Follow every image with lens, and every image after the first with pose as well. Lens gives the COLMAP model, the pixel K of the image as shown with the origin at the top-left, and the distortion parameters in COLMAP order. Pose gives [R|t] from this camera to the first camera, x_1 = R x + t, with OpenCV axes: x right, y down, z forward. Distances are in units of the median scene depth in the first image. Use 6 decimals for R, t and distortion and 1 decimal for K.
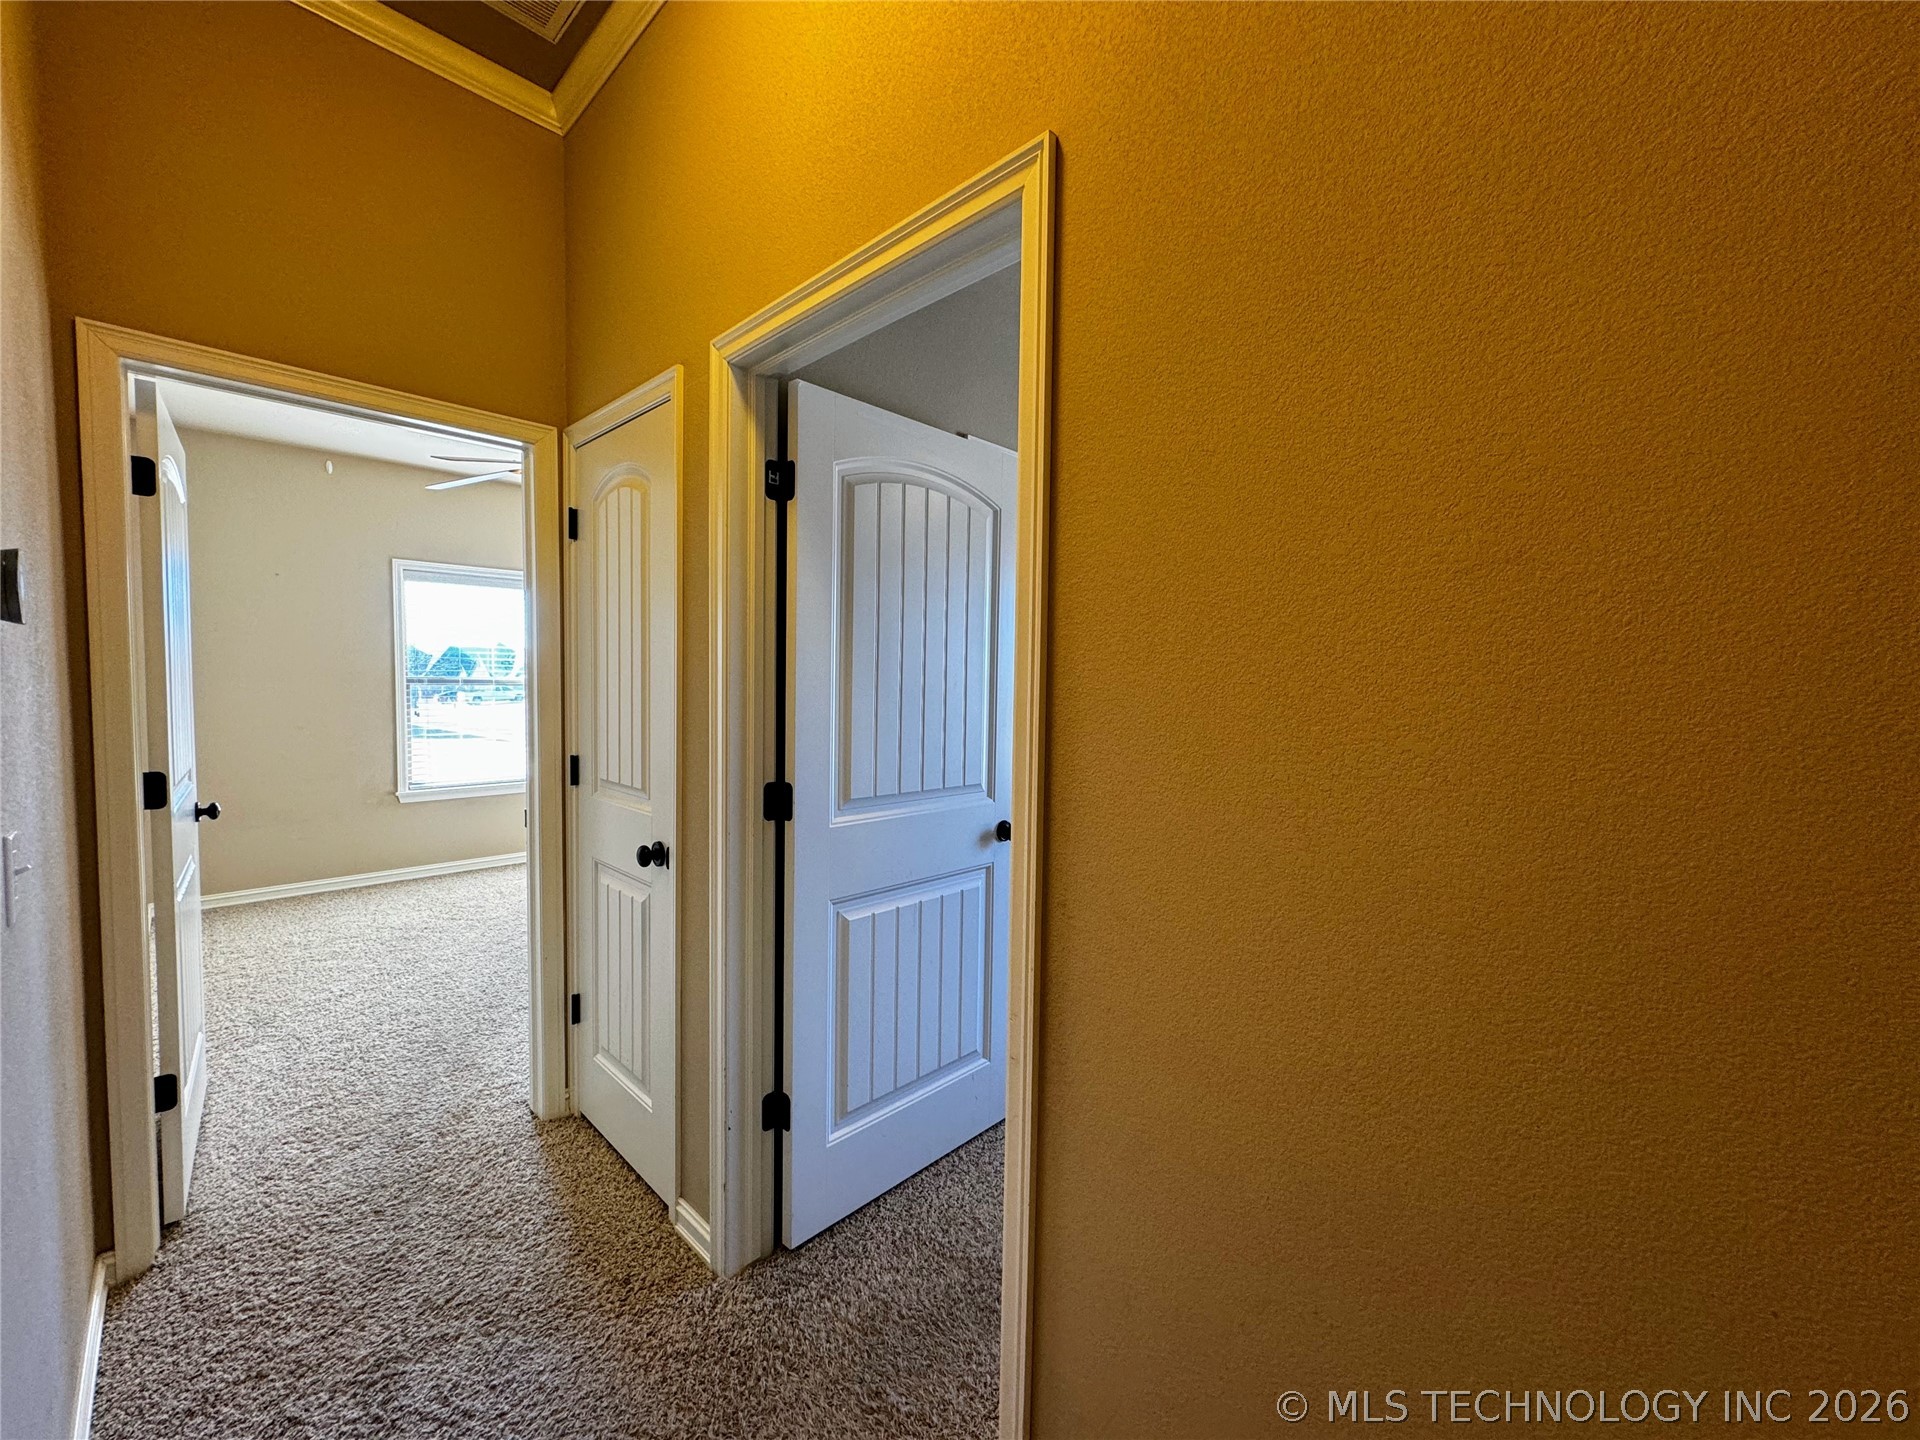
lens RADIAL K [[762.3, 0, 964.4], [0, 762.3, 723.2], [0, 0, 1]] dist [0.002001, 0.000015]
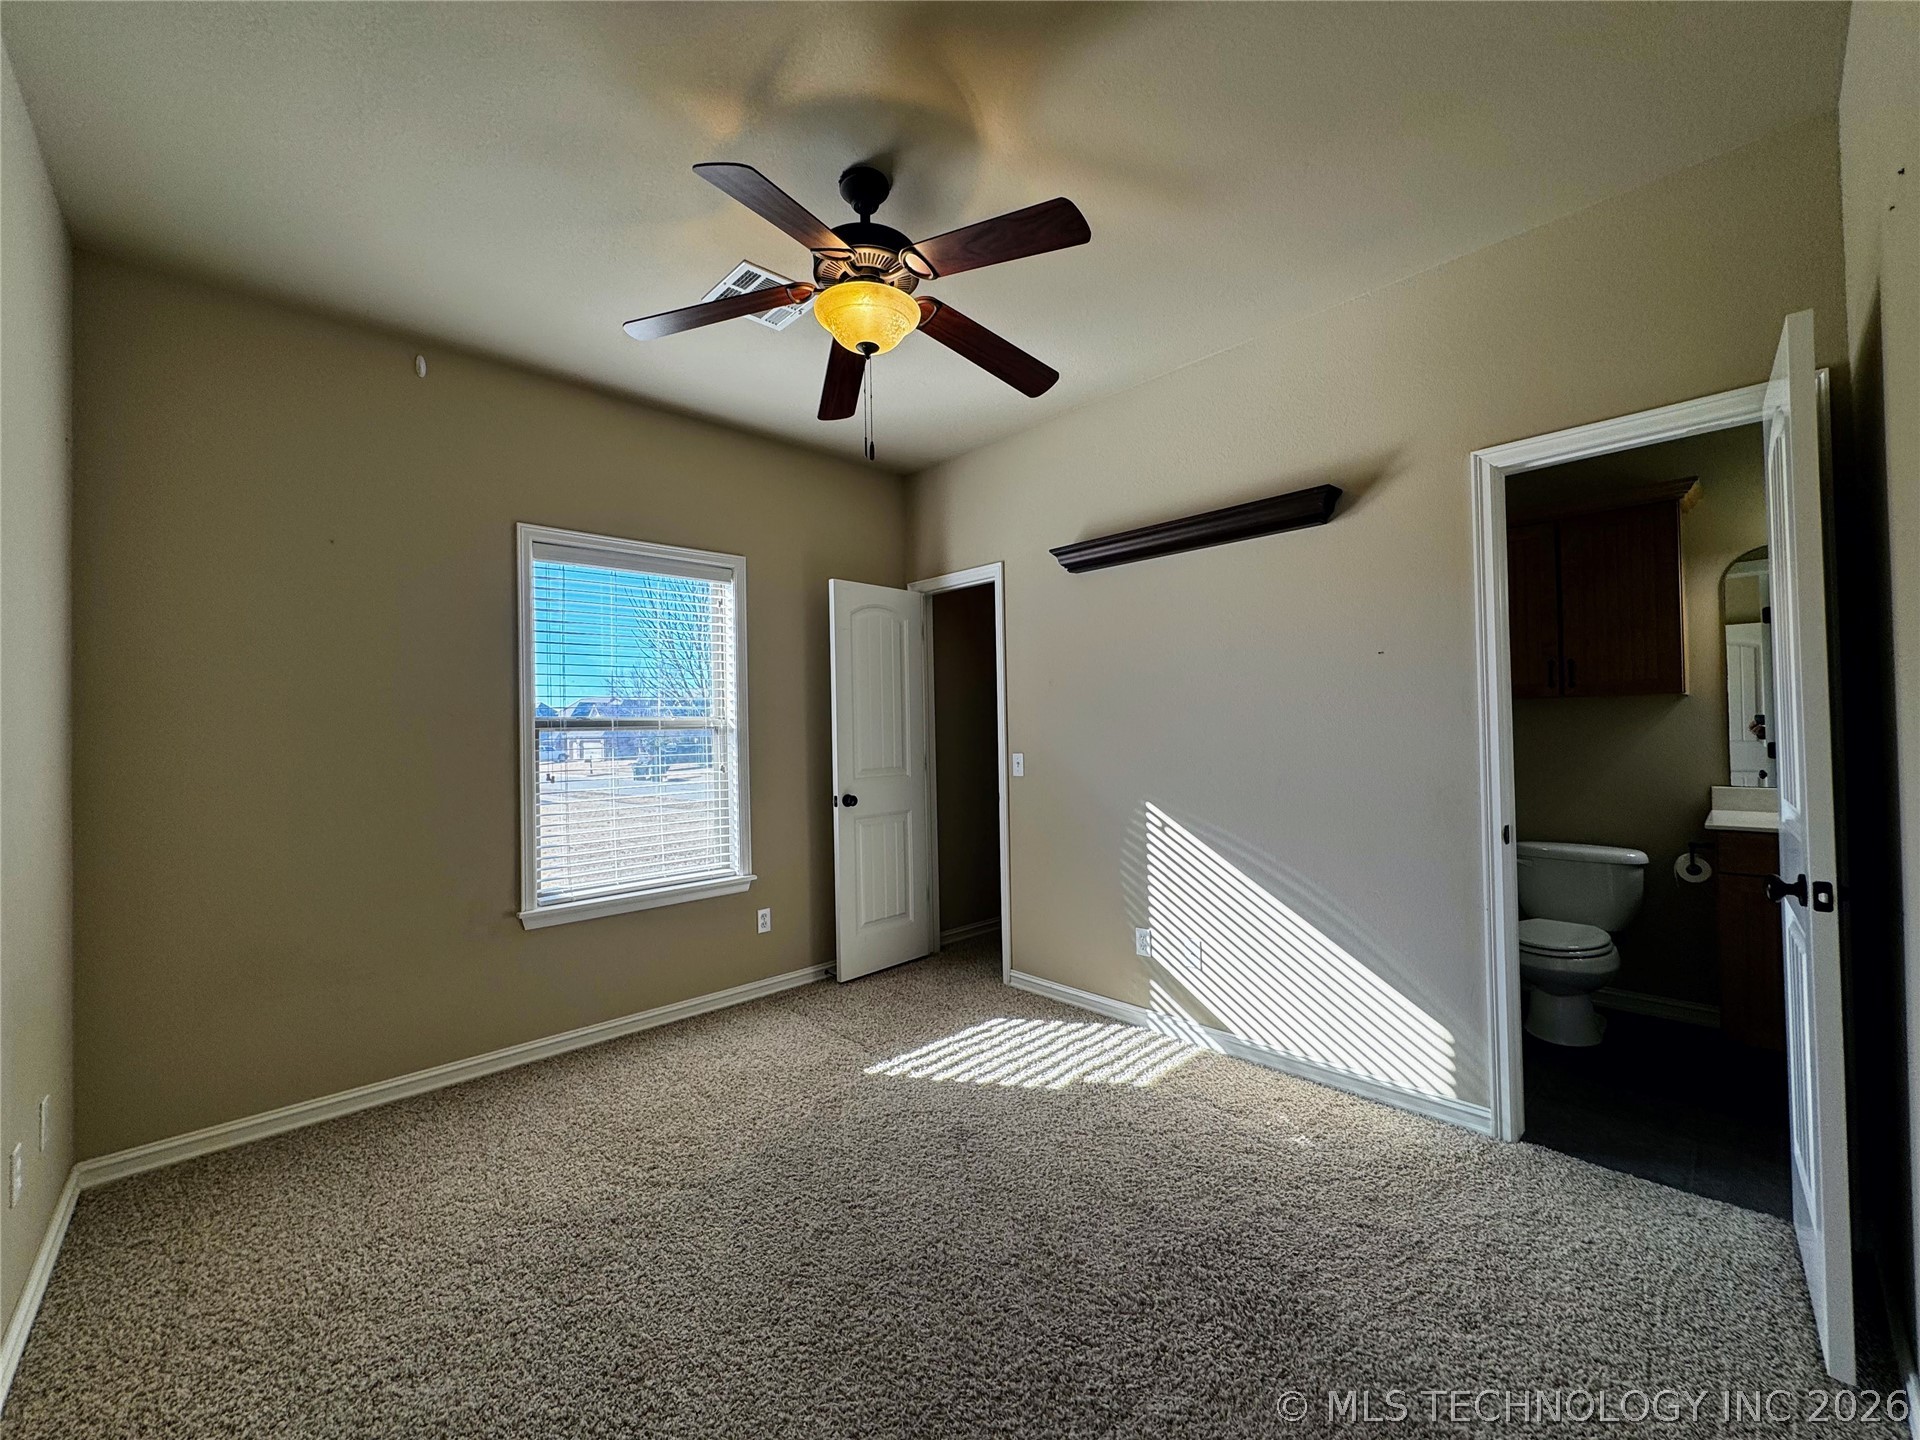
lens RADIAL K [[762.3, 0, 955.7], [0, 762.3, 714.4], [0, 0, 1]] dist [0.002001, 0.000015]
pose [[0.998523, -0.036476, -0.040265, -0.380746], [0.033734, 0.997197, -0.066781, -0.011376], [0.042588, 0.065324, 0.996955, 0.419571]]
